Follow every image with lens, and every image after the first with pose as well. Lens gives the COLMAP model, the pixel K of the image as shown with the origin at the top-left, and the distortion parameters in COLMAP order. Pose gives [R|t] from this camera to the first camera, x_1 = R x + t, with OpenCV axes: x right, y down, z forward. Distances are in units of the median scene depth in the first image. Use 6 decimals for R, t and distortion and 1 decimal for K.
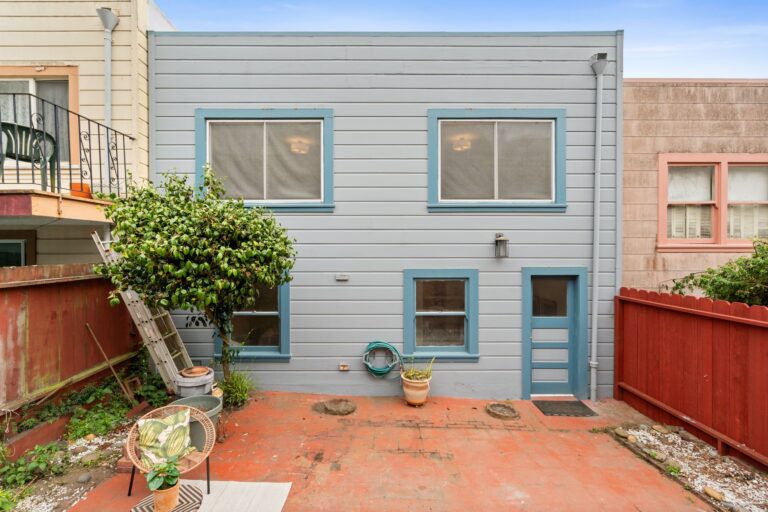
lens RADIAL K [[361.7, 0, 383.4], [0, 361.7, 256.7], [0, 0, 1]] dist [-0.004901, 0.000481]
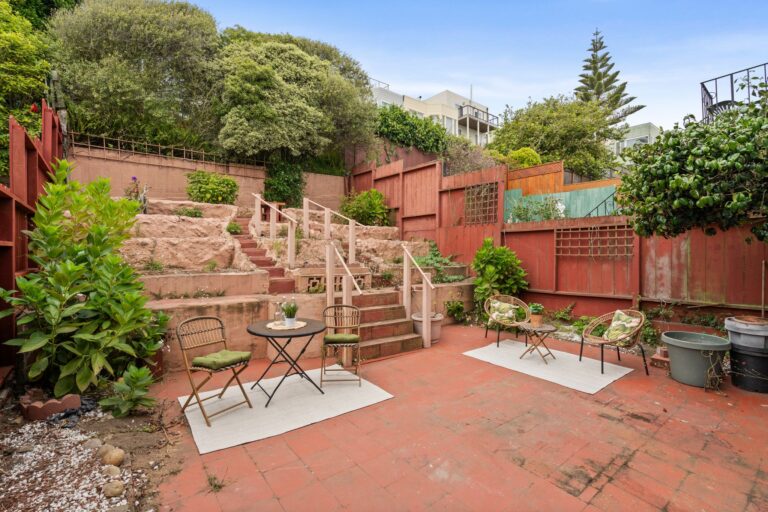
lens RADIAL K [[361.7, 0, 380.8], [0, 361.7, 253.6], [0, 0, 1]] dist [-0.004901, 0.000481]
pose [[-0.790497, 0.005844, -0.612439, 0.857196], [-0.011432, 0.999639, 0.024295, 0.182996], [0.612360, 0.026207, -0.790145, 1.391434]]
